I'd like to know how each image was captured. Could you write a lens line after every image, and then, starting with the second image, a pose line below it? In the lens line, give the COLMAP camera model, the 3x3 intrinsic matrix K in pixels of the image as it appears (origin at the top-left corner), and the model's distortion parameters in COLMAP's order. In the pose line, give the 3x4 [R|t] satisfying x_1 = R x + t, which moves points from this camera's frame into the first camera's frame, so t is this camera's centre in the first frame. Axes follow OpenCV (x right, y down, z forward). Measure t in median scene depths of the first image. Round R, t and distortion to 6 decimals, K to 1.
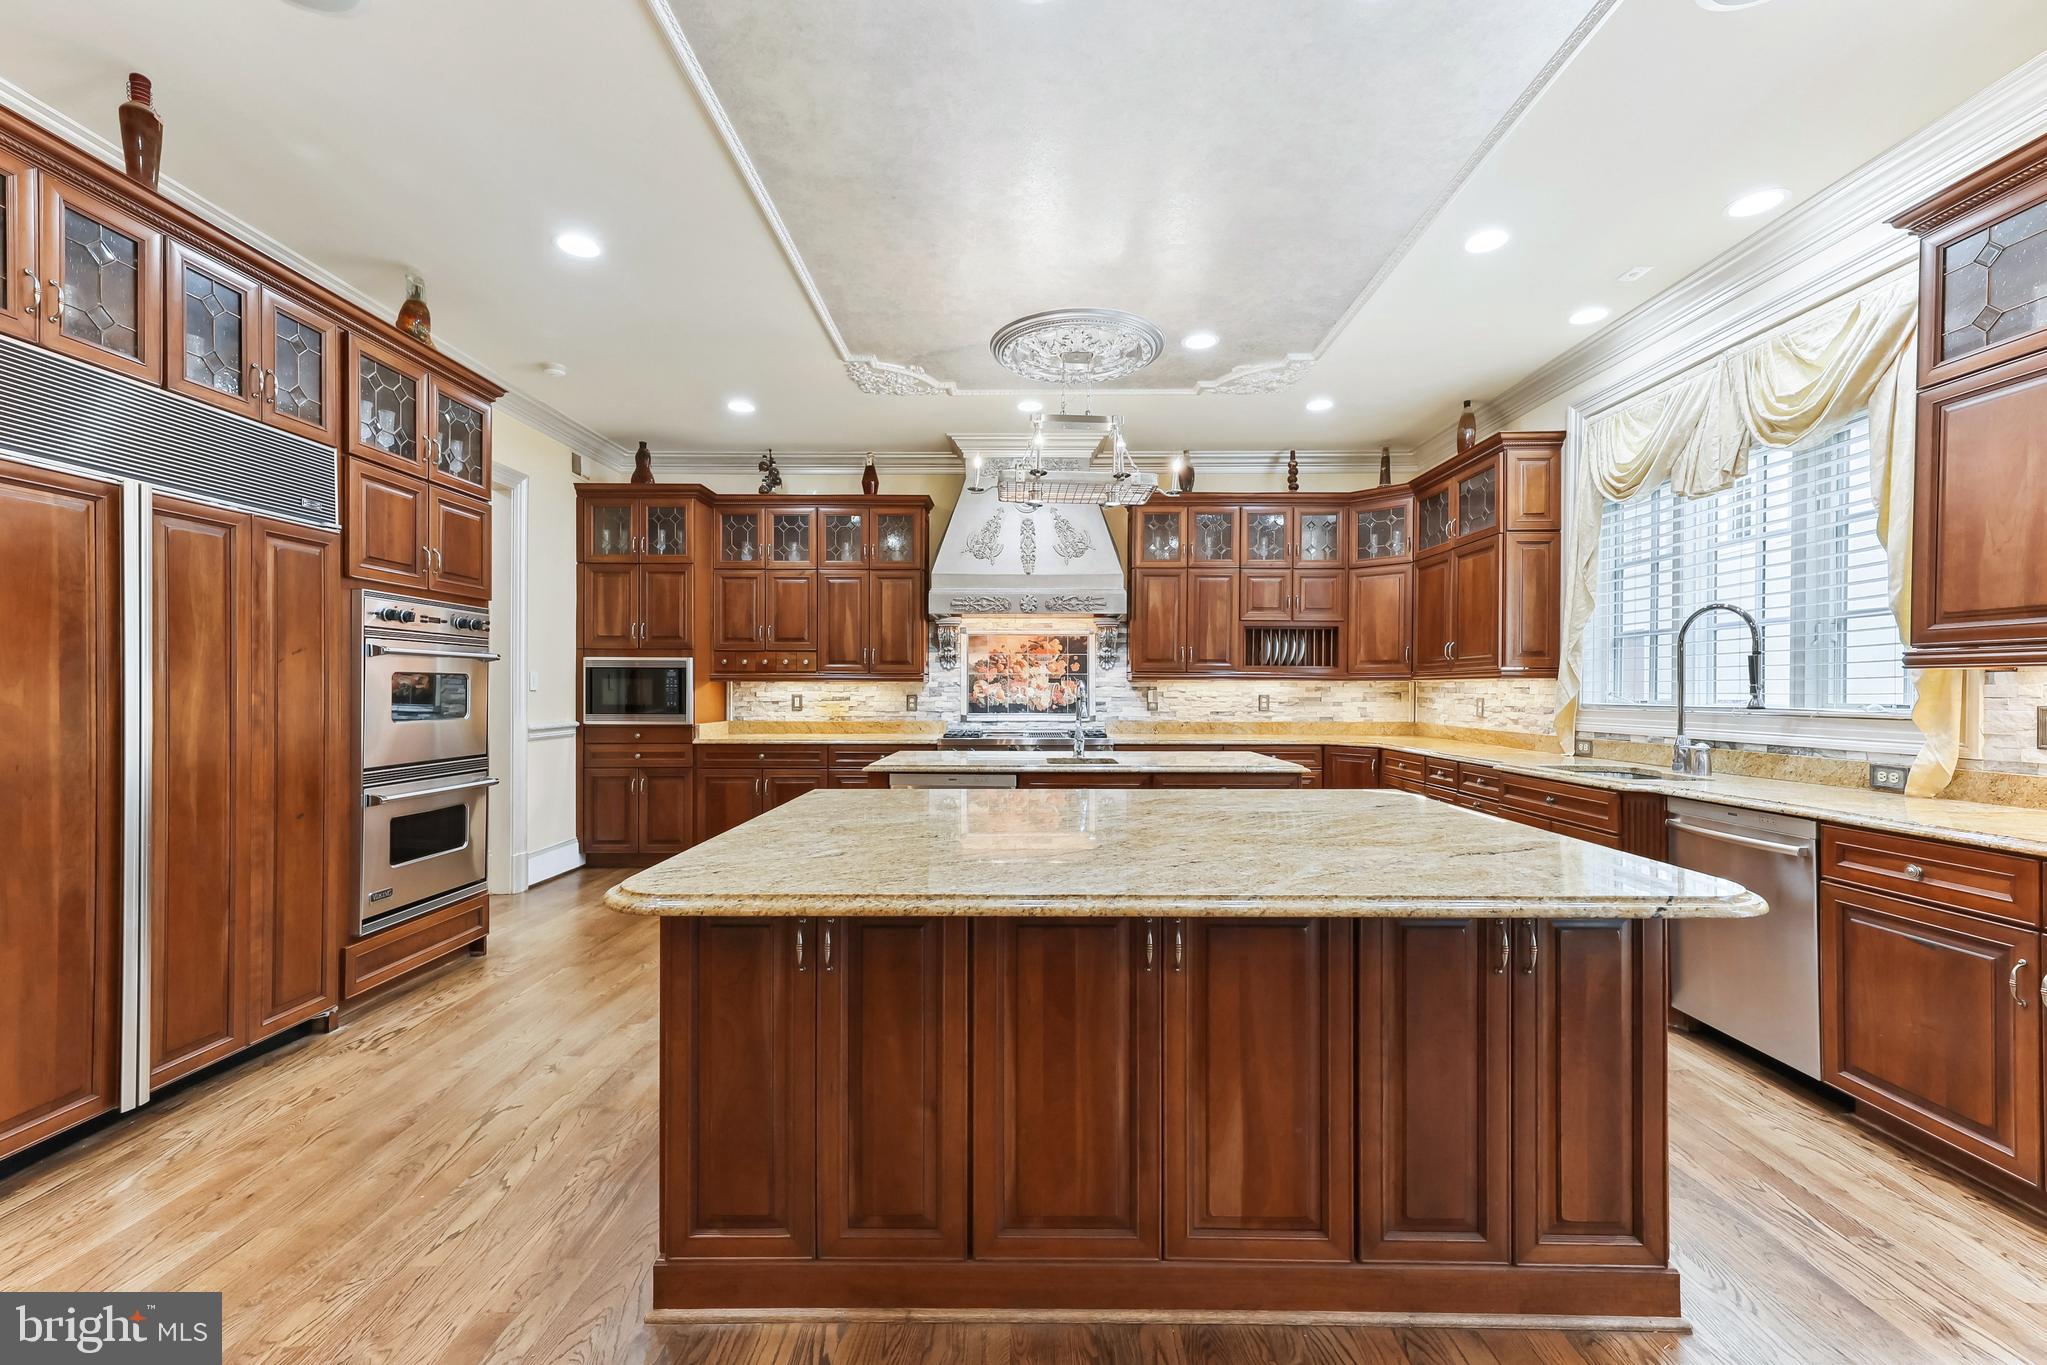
lens RADIAL K [[837.0, 0, 1015.1], [0, 837.0, 684.1], [0, 0, 1]] dist [0.001768, 0.000254]
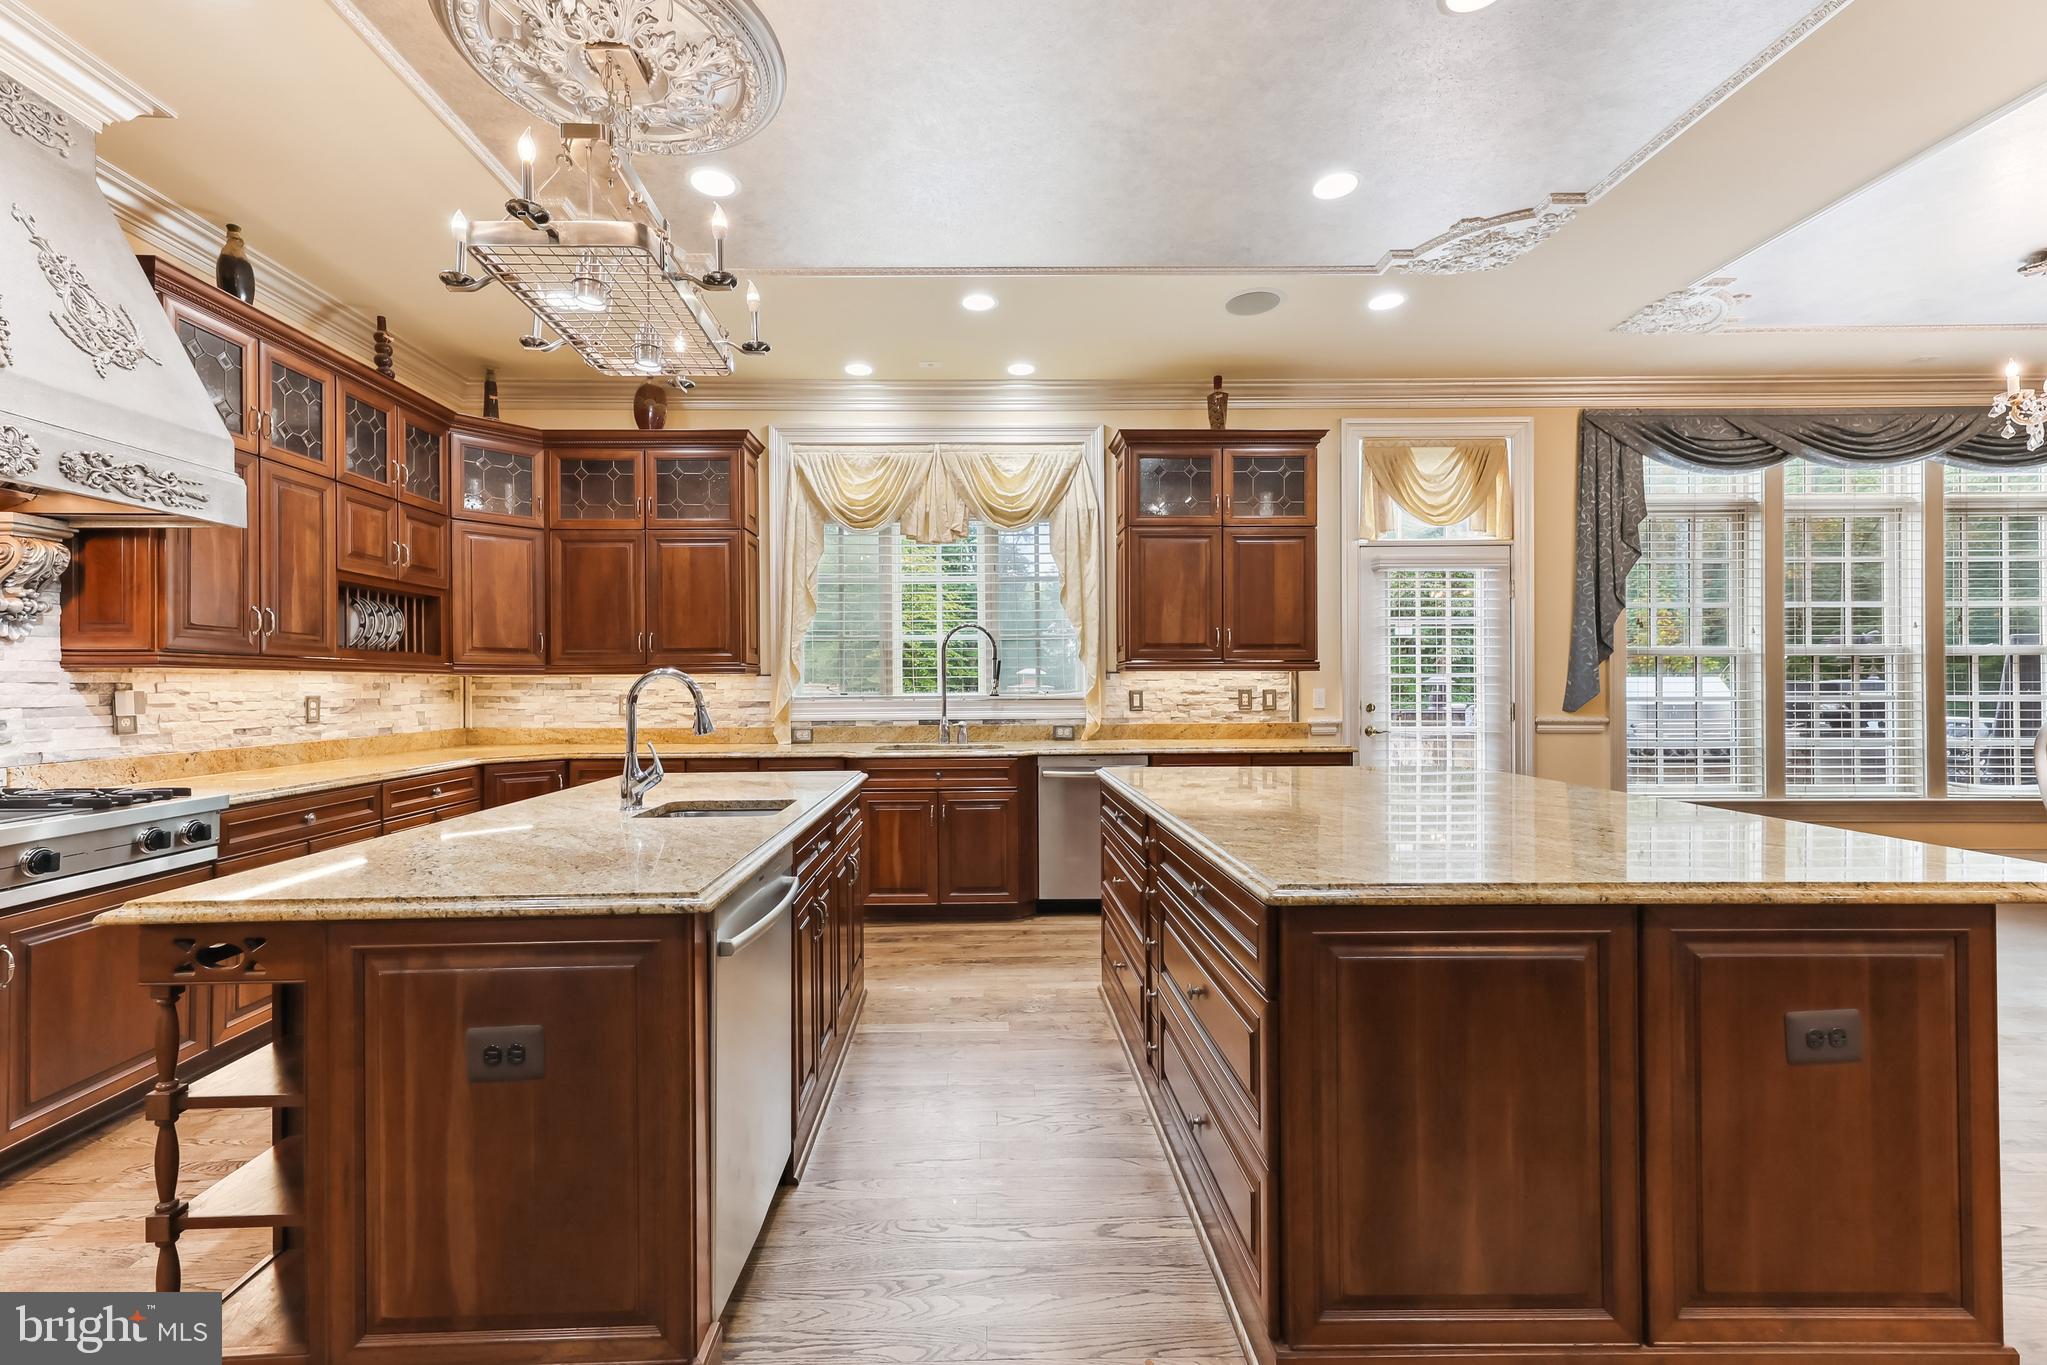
lens RADIAL K [[837.0, 0, 1015.1], [0, 837.0, 684.1], [0, 0, 1]] dist [0.001768, 0.000254]
pose [[-0.026037, -0.002580, 0.999658, -0.332642], [0.000424, 0.999997, 0.002592, 0.002747], [-0.999661, 0.000491, -0.026035, 0.536236]]
